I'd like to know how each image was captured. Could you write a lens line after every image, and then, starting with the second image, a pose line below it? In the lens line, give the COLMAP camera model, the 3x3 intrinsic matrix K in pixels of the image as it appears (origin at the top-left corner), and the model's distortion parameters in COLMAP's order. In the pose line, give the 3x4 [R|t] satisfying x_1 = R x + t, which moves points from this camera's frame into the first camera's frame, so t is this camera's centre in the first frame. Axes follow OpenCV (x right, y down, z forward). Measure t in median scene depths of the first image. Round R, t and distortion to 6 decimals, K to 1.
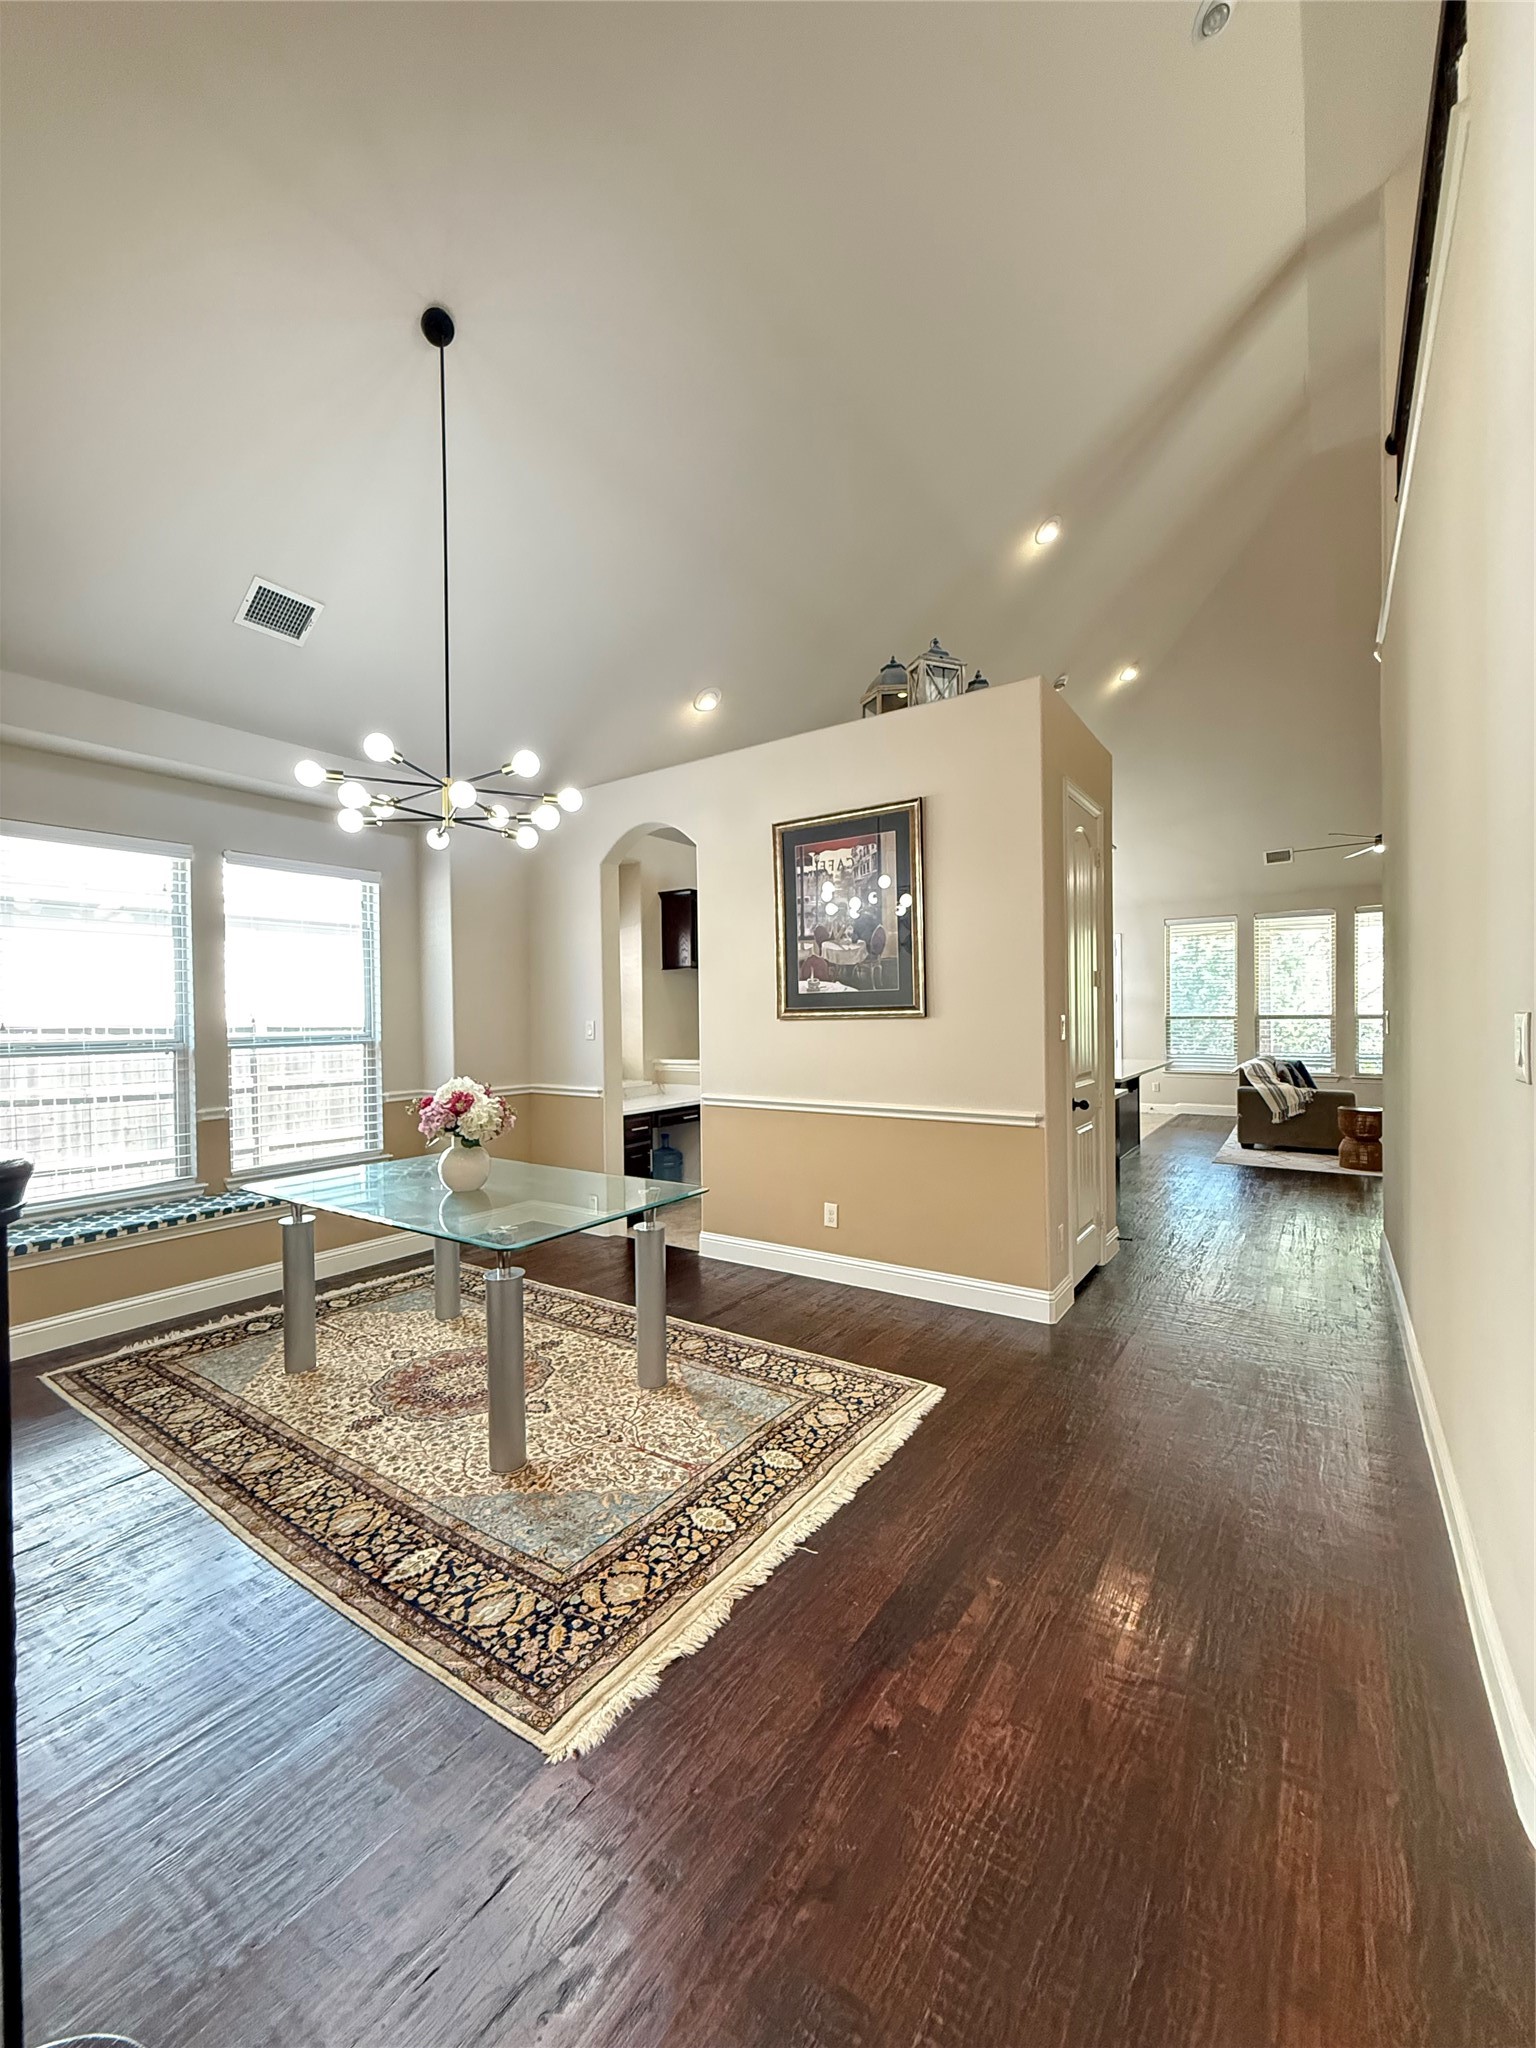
lens RADIAL K [[821.0, 0, 773.9], [0, 821.0, 1021.7], [0, 0, 1]] dist [0.014009, 0.000147]
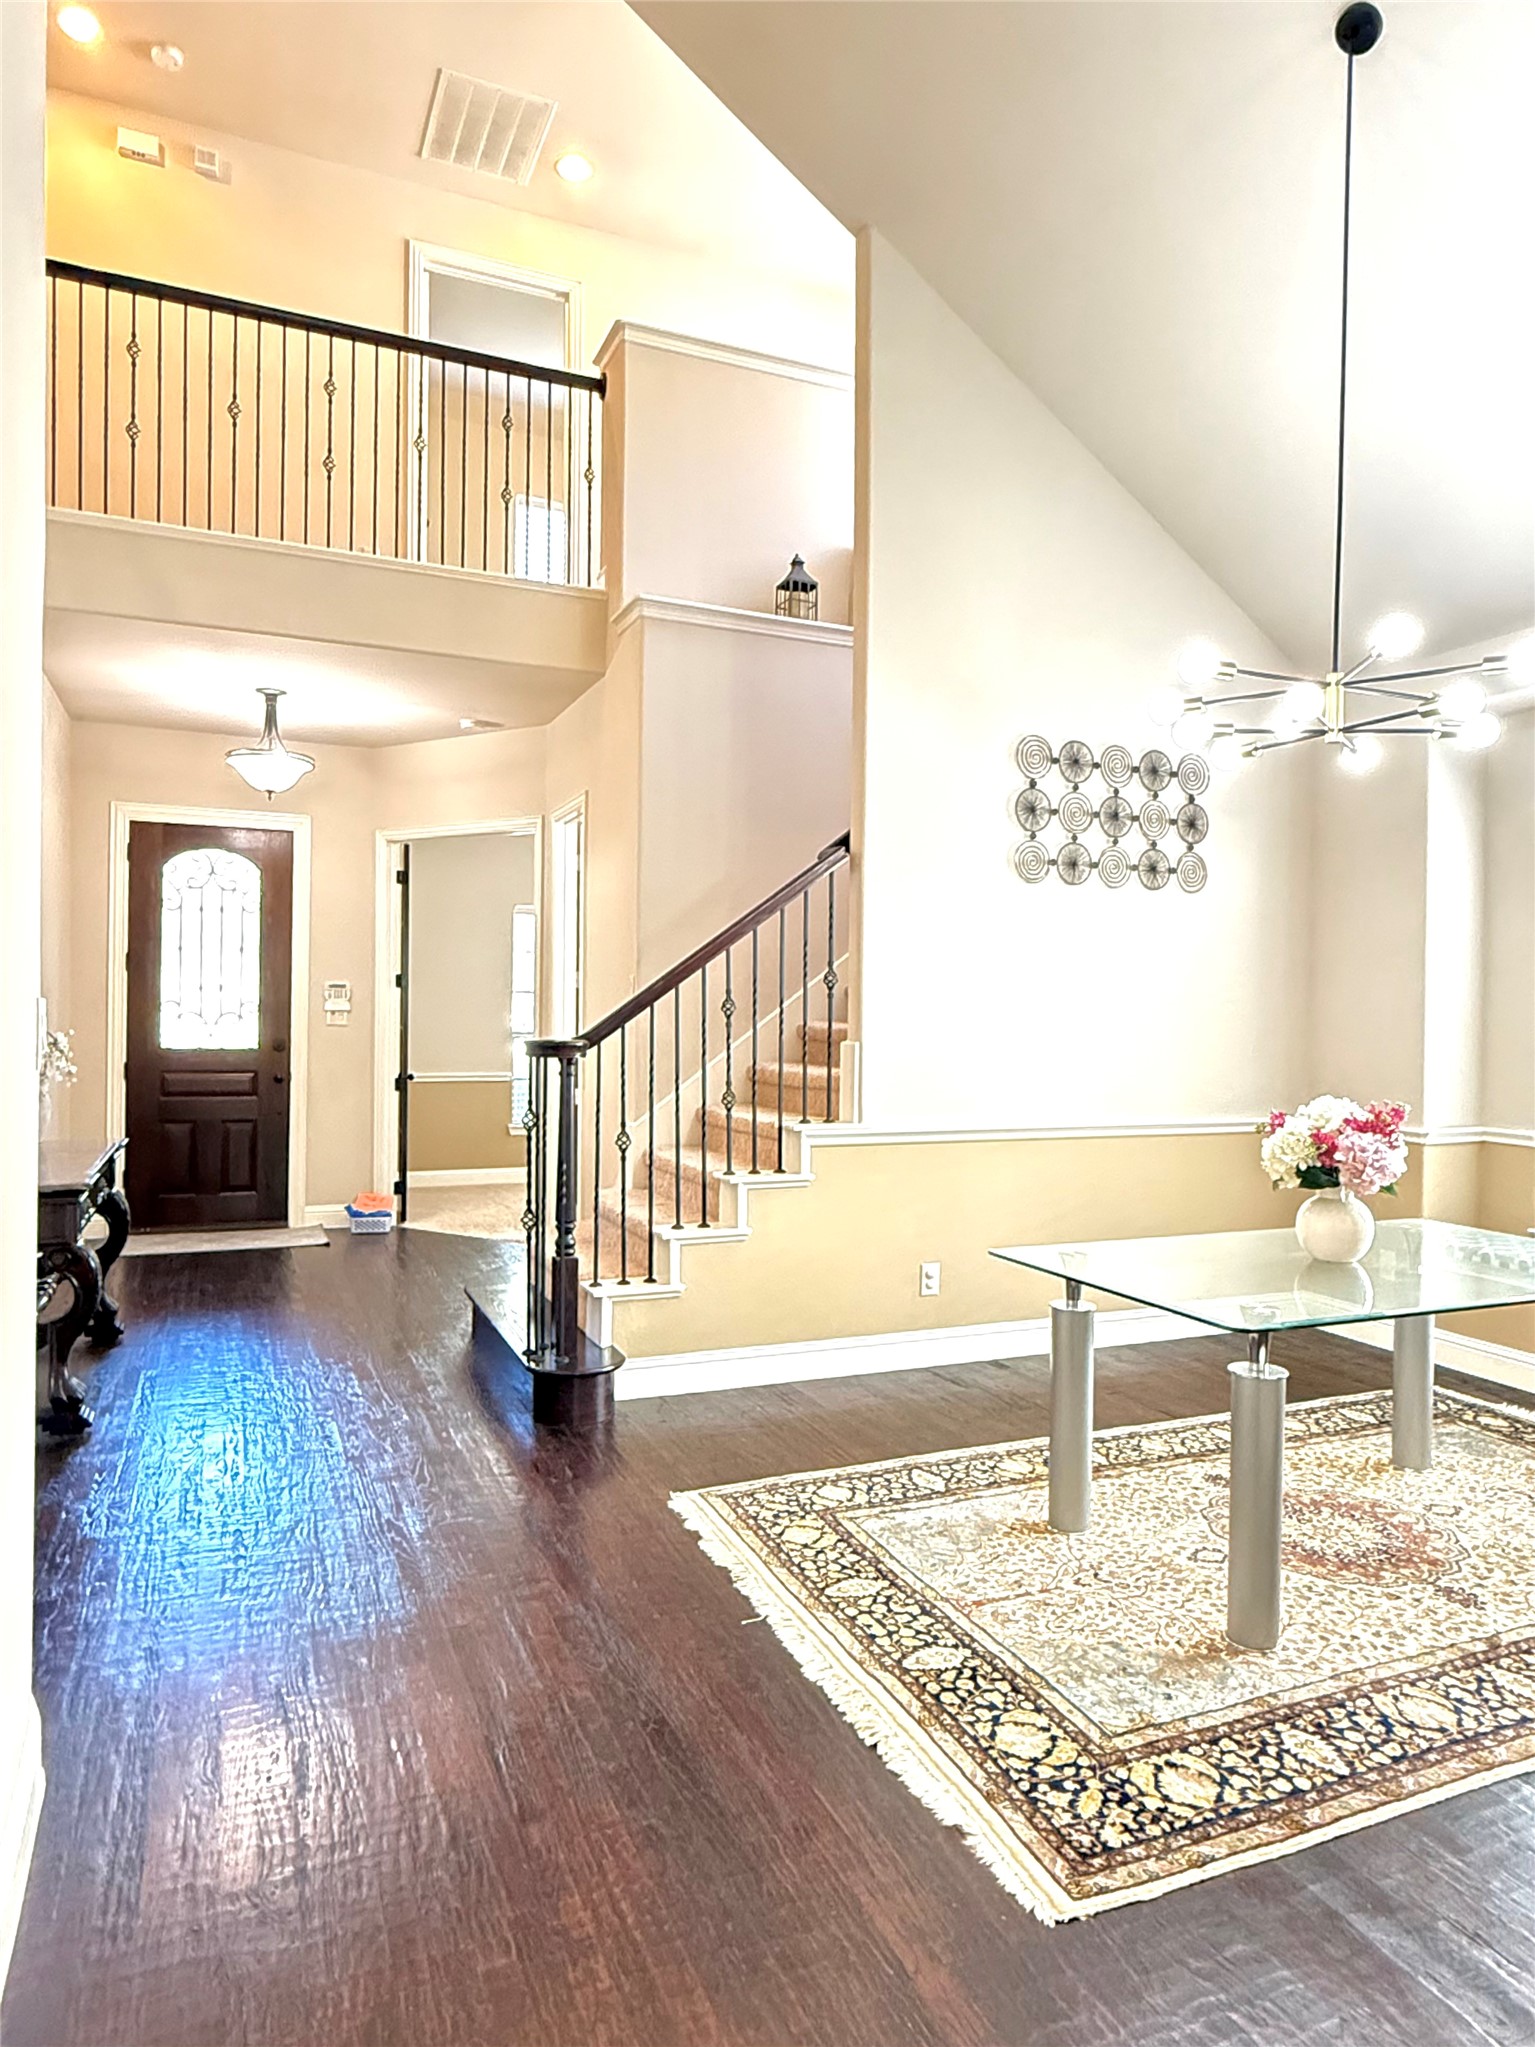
lens RADIAL K [[1249.0, 0, 767.3], [0, 1249.0, 1019.4], [0, 0, 1]] dist [0.057939, 0.003132]
pose [[-0.539829, 0.006476, -0.841750, 0.952608], [-0.007473, 0.999894, 0.012485, -0.010821], [0.841742, 0.013030, -0.539723, 1.423823]]
